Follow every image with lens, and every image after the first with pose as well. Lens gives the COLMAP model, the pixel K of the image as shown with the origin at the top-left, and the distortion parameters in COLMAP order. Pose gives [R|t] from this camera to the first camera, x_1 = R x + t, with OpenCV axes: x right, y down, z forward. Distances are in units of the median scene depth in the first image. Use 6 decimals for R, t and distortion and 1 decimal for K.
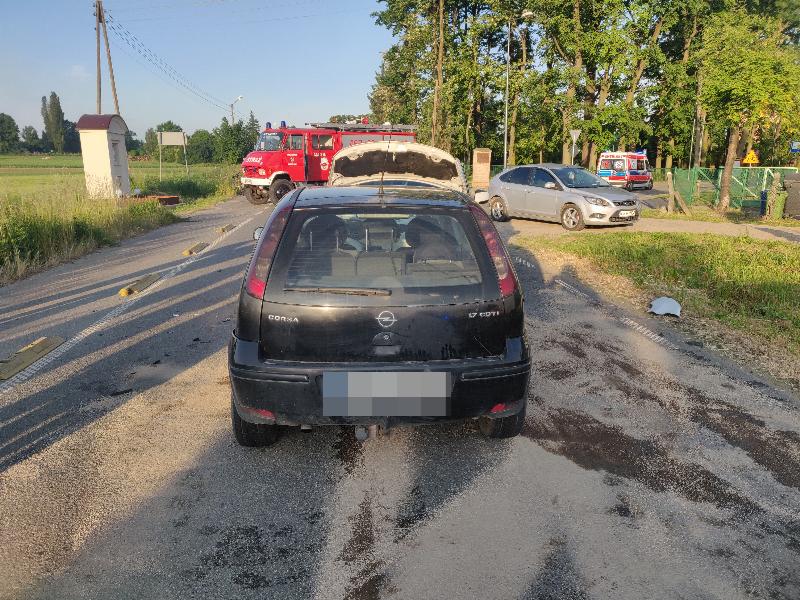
lens RADIAL K [[600.3, 0, 400.0], [0, 600.3, 300.0], [0, 0, 1]] dist [-0.030017, 0.088125]
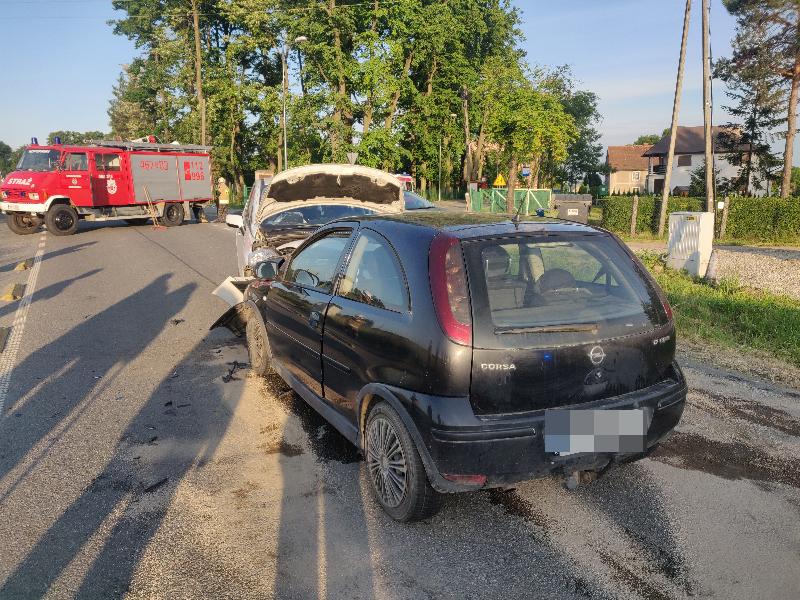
lens RADIAL K [[608.6, 0, 386.6], [0, 608.6, 301.8], [0, 0, 1]] dist [-0.035356, 0.097614]
pose [[0.930128, -0.070152, 0.360472, -0.128178], [0.082546, 0.996404, -0.019084, -0.011598], [-0.357837, 0.047506, 0.932575, 0.044443]]
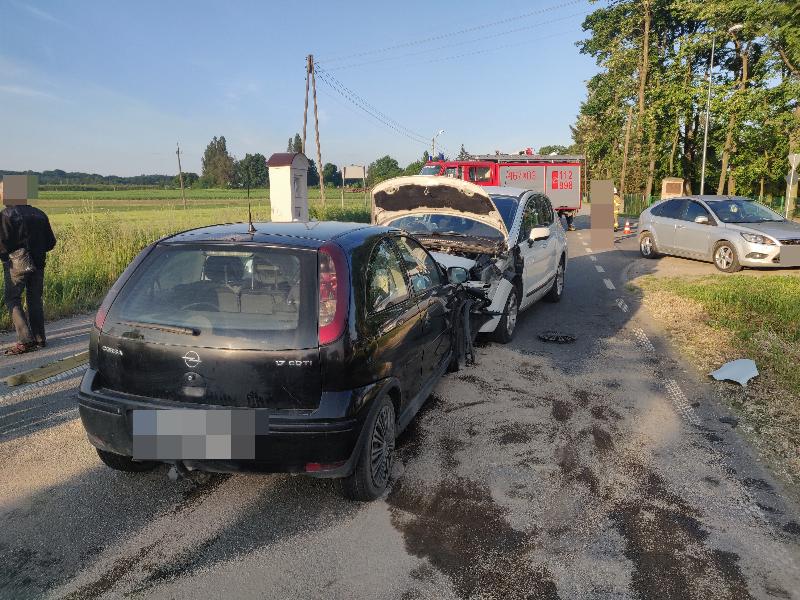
lens RADIAL K [[600.3, 0, 400.0], [0, 600.3, 300.0], [0, 0, 1]] dist [-0.030017, 0.088125]
pose [[0.945952, 0.052575, -0.320018, 0.117168], [-0.068395, 0.996919, -0.038389, -0.009737], [0.317013, 0.058202, 0.946634, 0.033769]]
